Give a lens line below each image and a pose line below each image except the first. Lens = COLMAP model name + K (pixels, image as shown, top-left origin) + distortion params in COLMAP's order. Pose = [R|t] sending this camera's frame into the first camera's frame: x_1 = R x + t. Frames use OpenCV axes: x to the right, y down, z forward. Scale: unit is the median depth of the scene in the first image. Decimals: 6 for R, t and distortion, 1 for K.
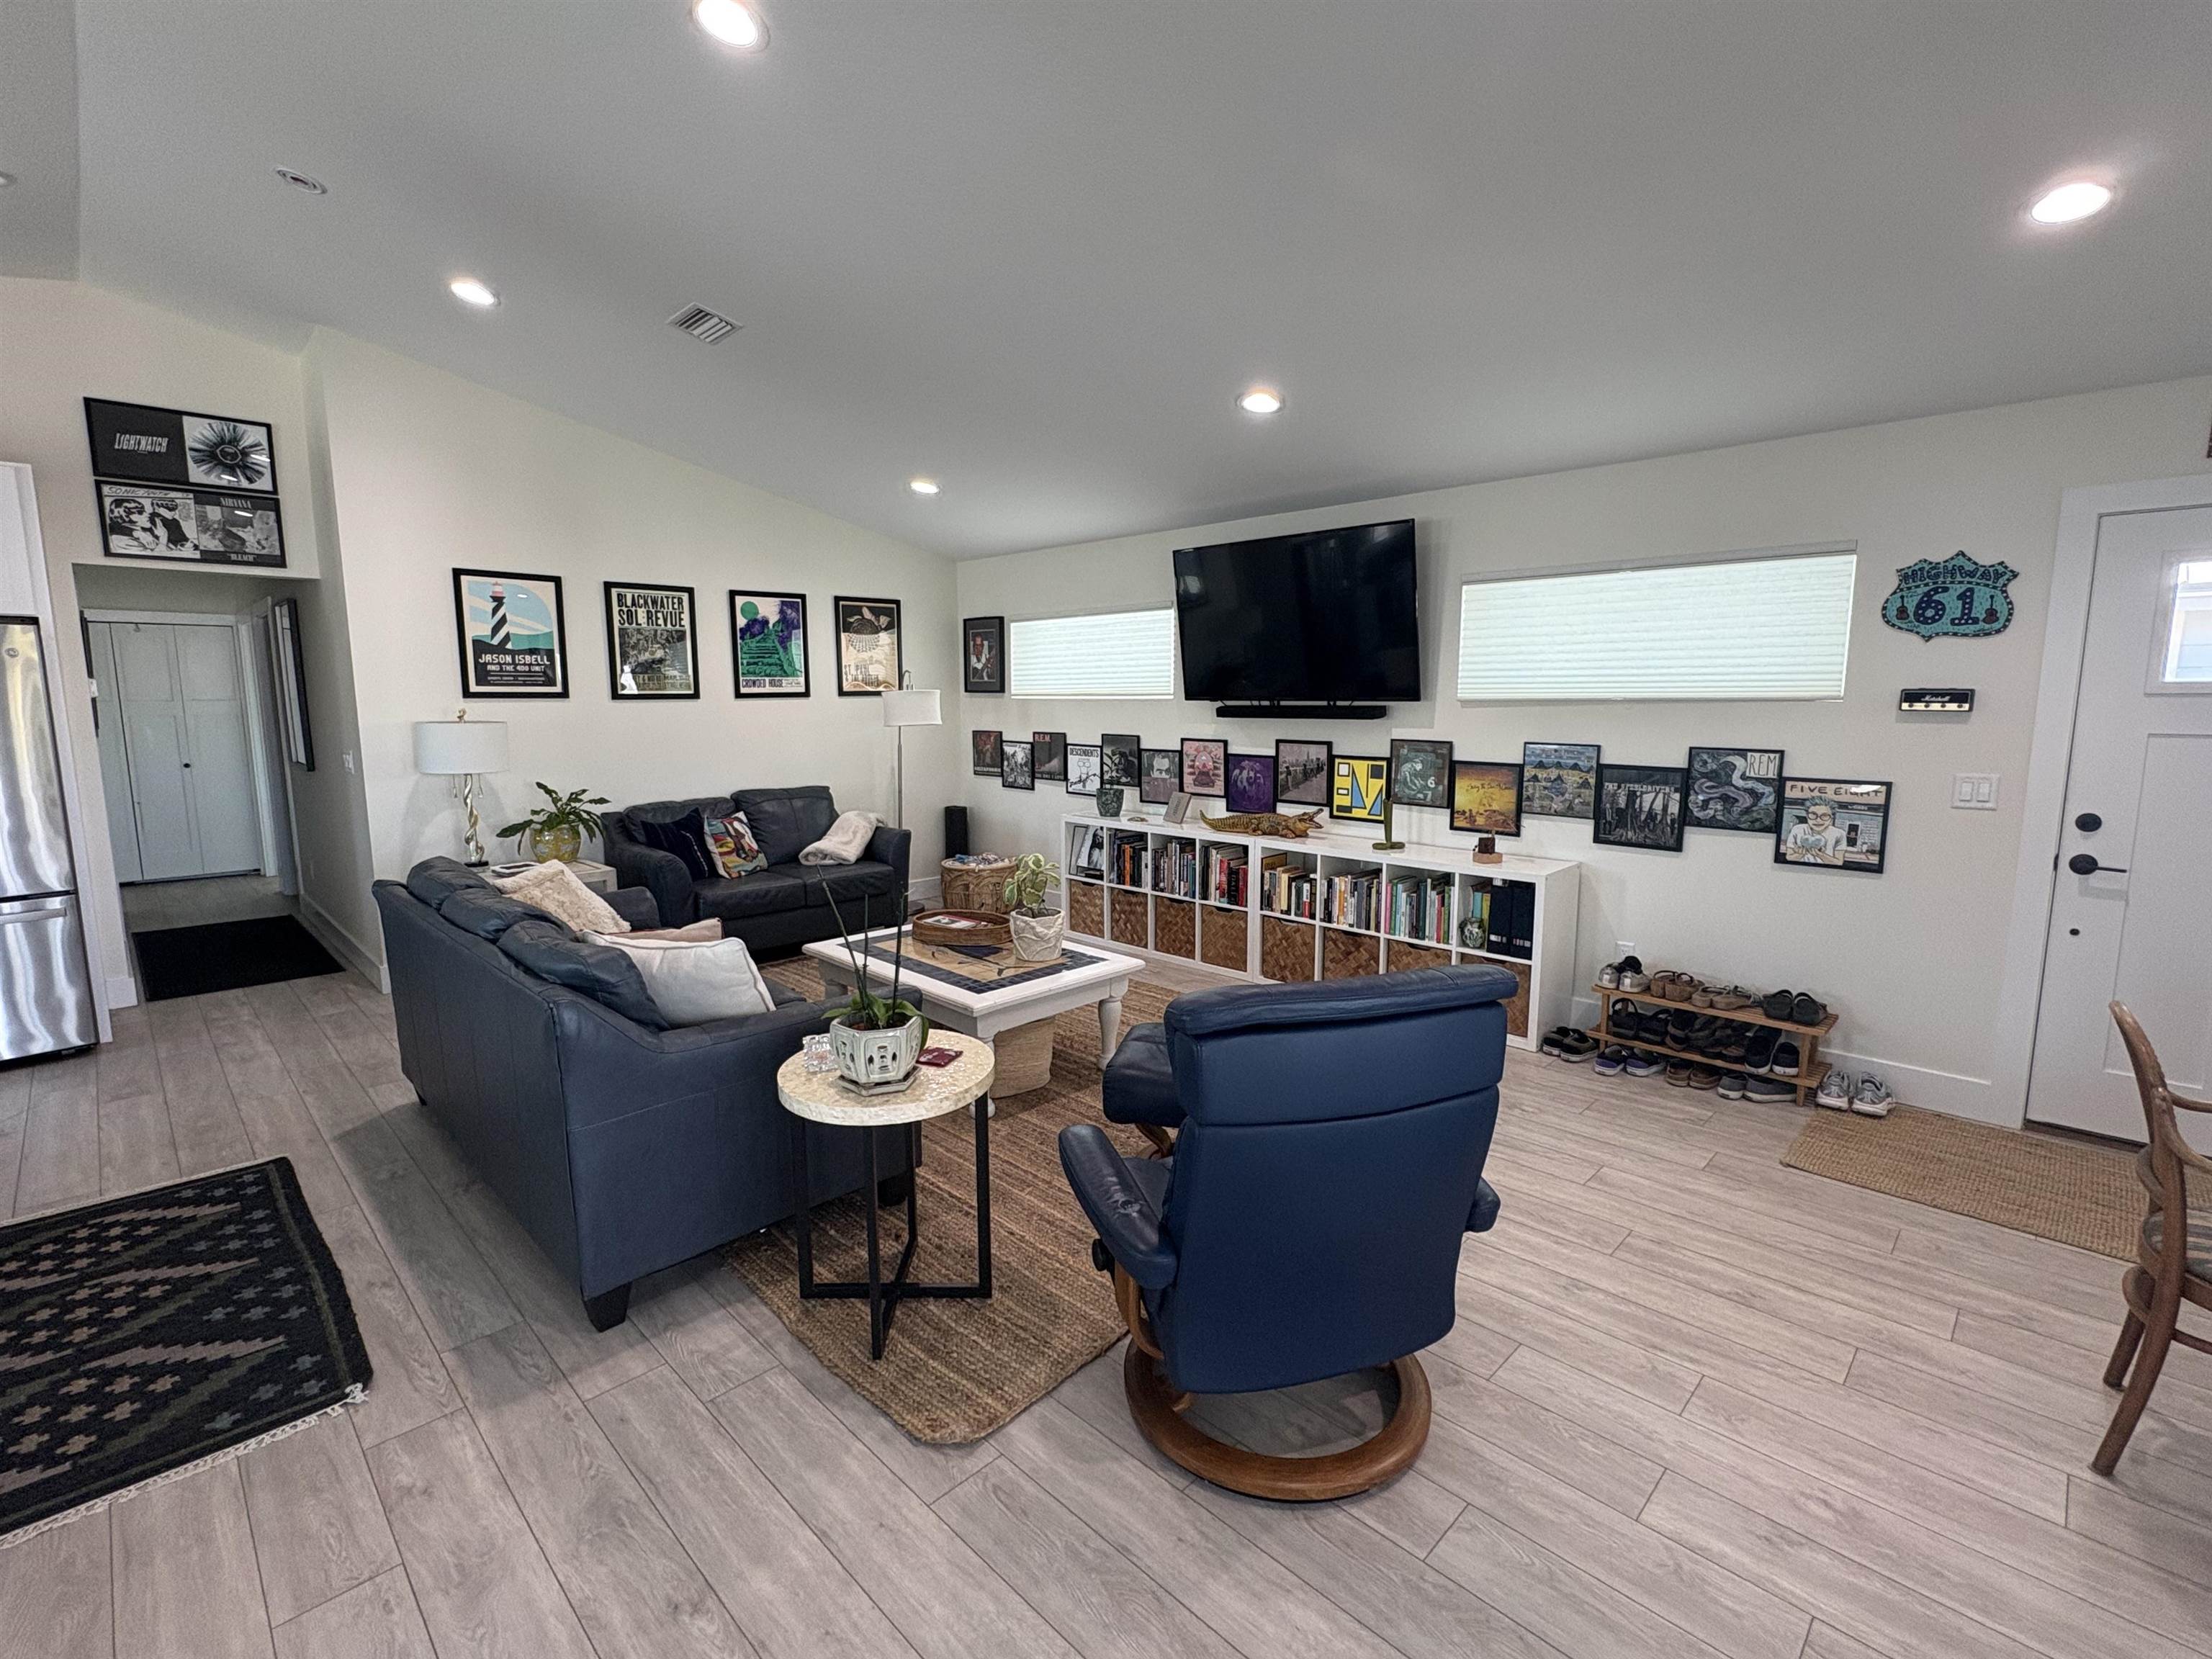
lens RADIAL K [[1001.9, 0, 1107.8], [0, 1001.9, 825.9], [0, 0, 1]] dist [-0.000696, 0.000371]
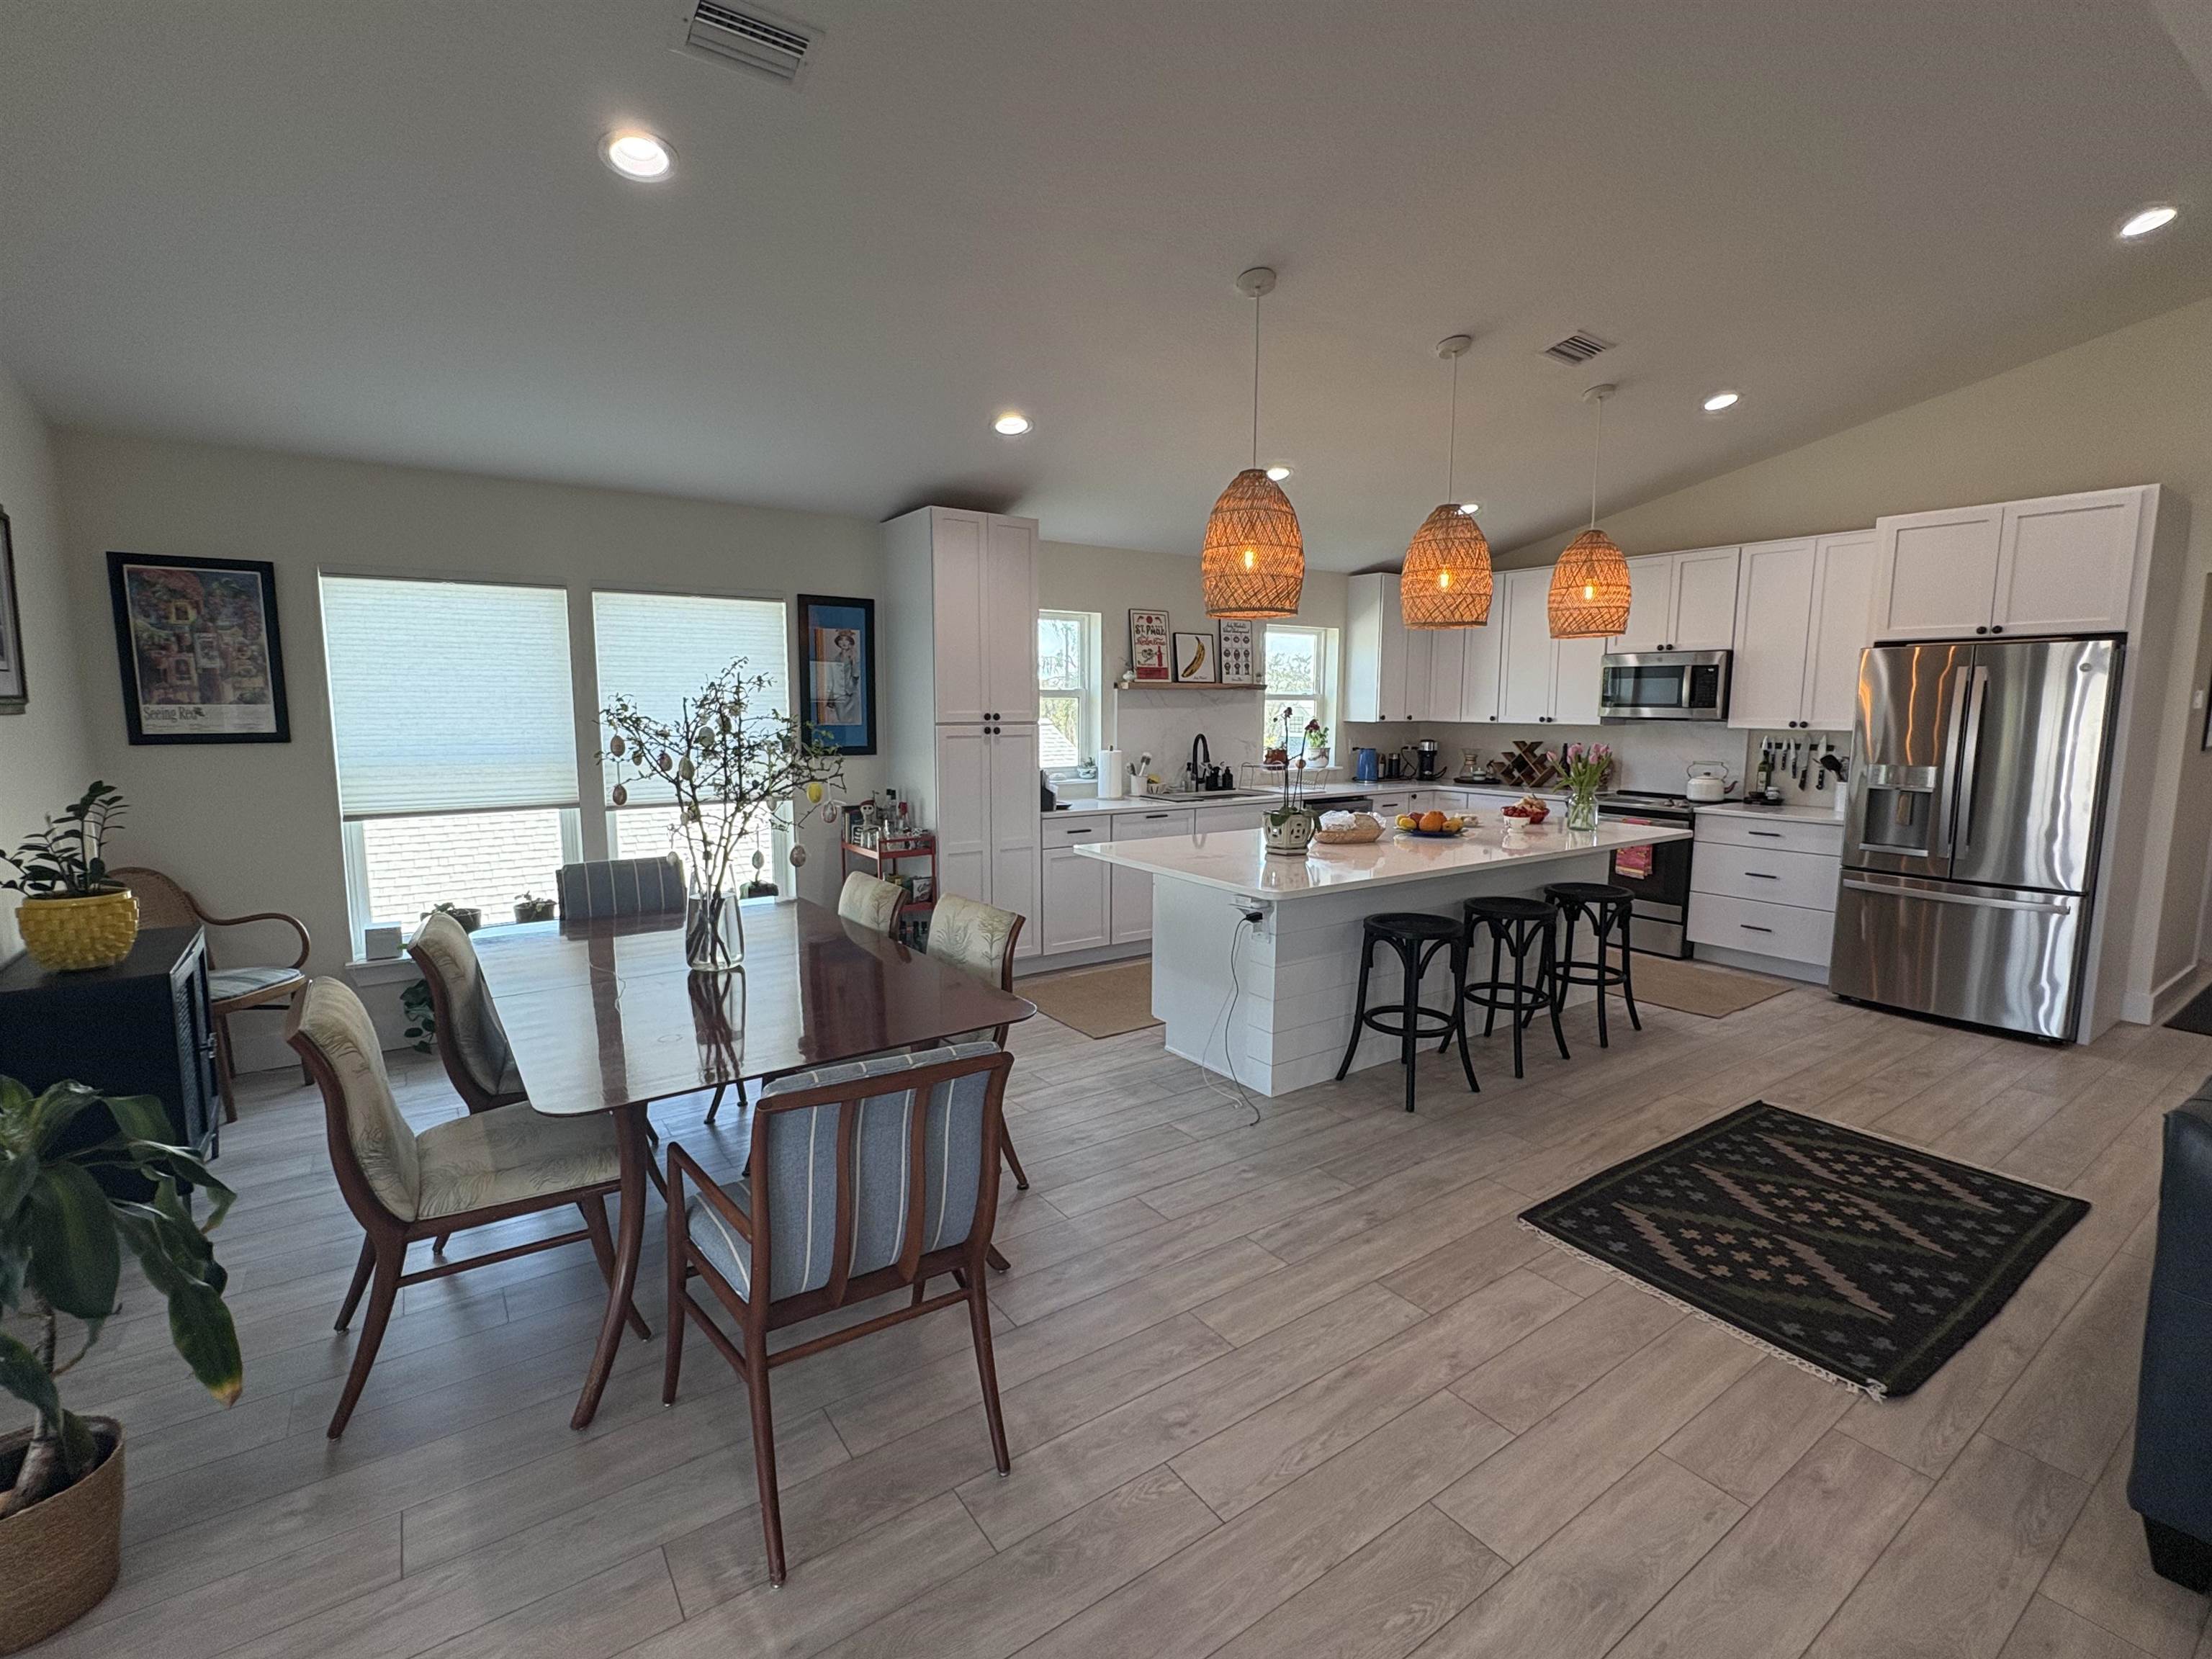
lens RADIAL K [[1001.9, 0, 1107.8], [0, 1001.9, 825.9], [0, 0, 1]] dist [-0.000696, 0.000371]
pose [[-0.174930, 0.122045, -0.976987, 0.224120], [-0.135974, 0.979785, 0.146741, -0.027496], [0.975146, 0.158514, -0.154799, 0.221090]]
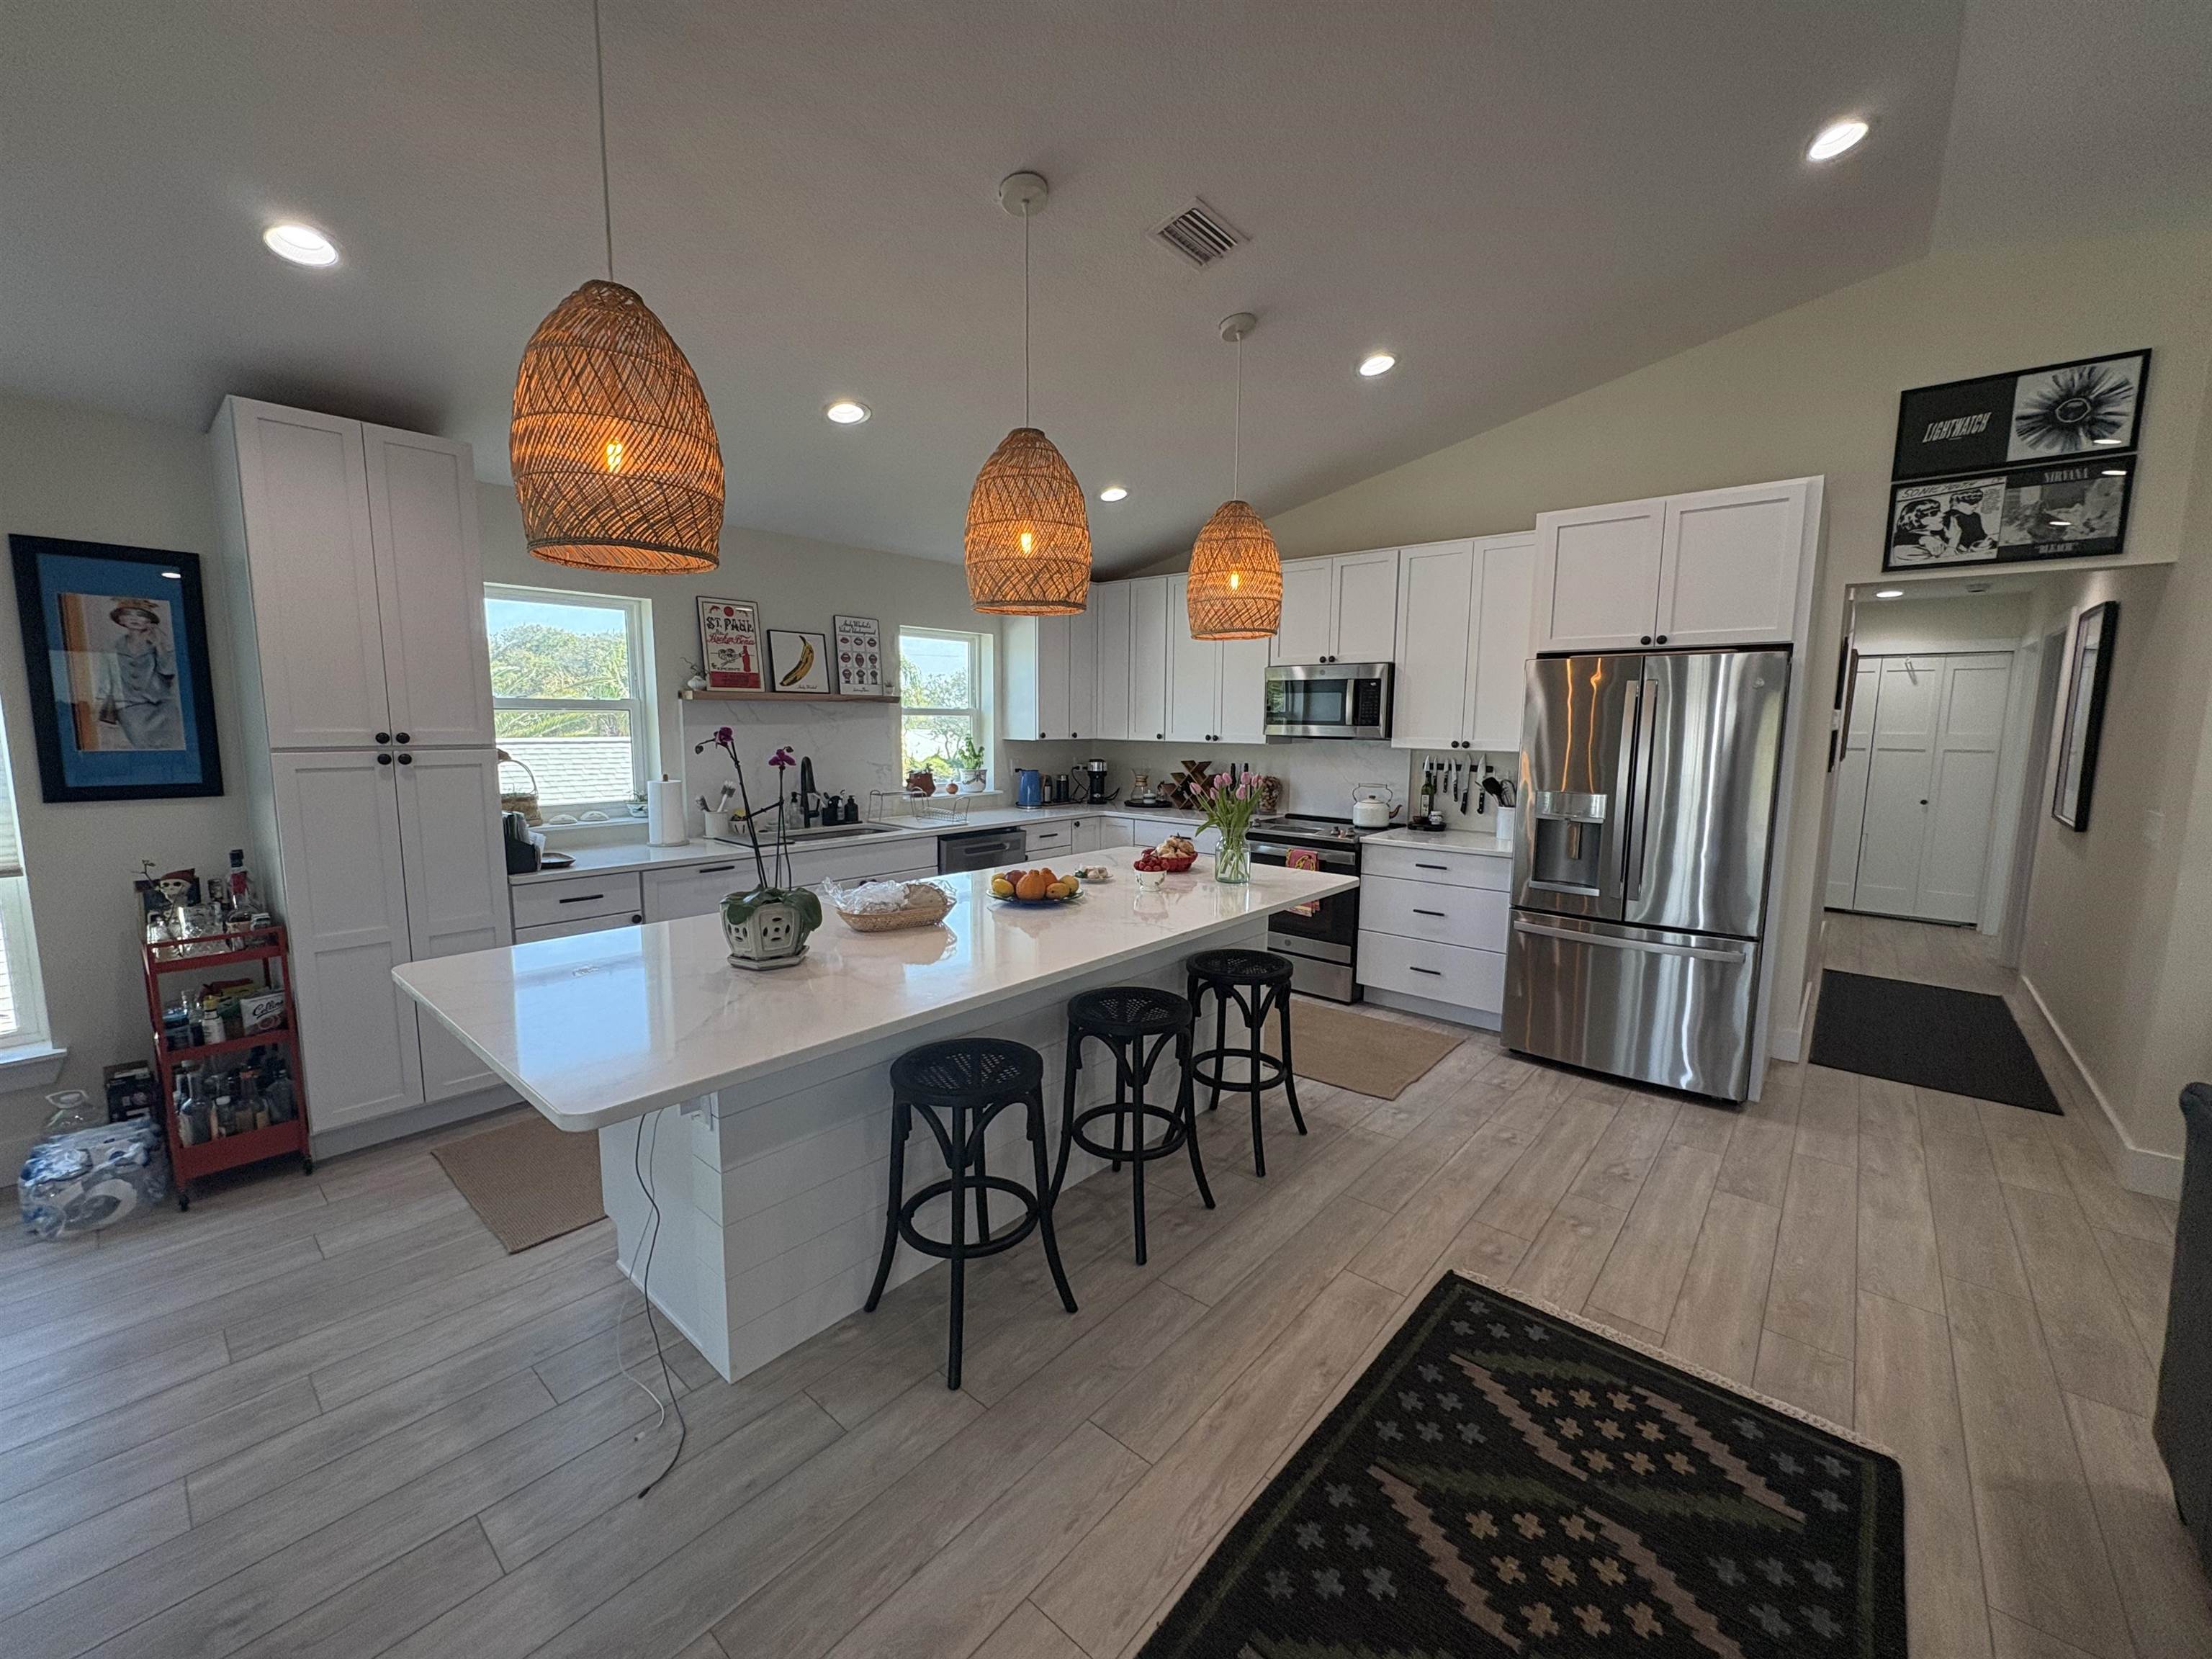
lens RADIAL K [[884.9, 0, 1104.3], [0, 884.9, 827.5], [0, 0, 1]] dist [-0.000088, 0.000212]
pose [[0.071589, 0.124850, -0.989589, -0.393479], [-0.142323, 0.983262, 0.113756, -0.060370], [0.987228, 0.132698, 0.088160, 0.448113]]
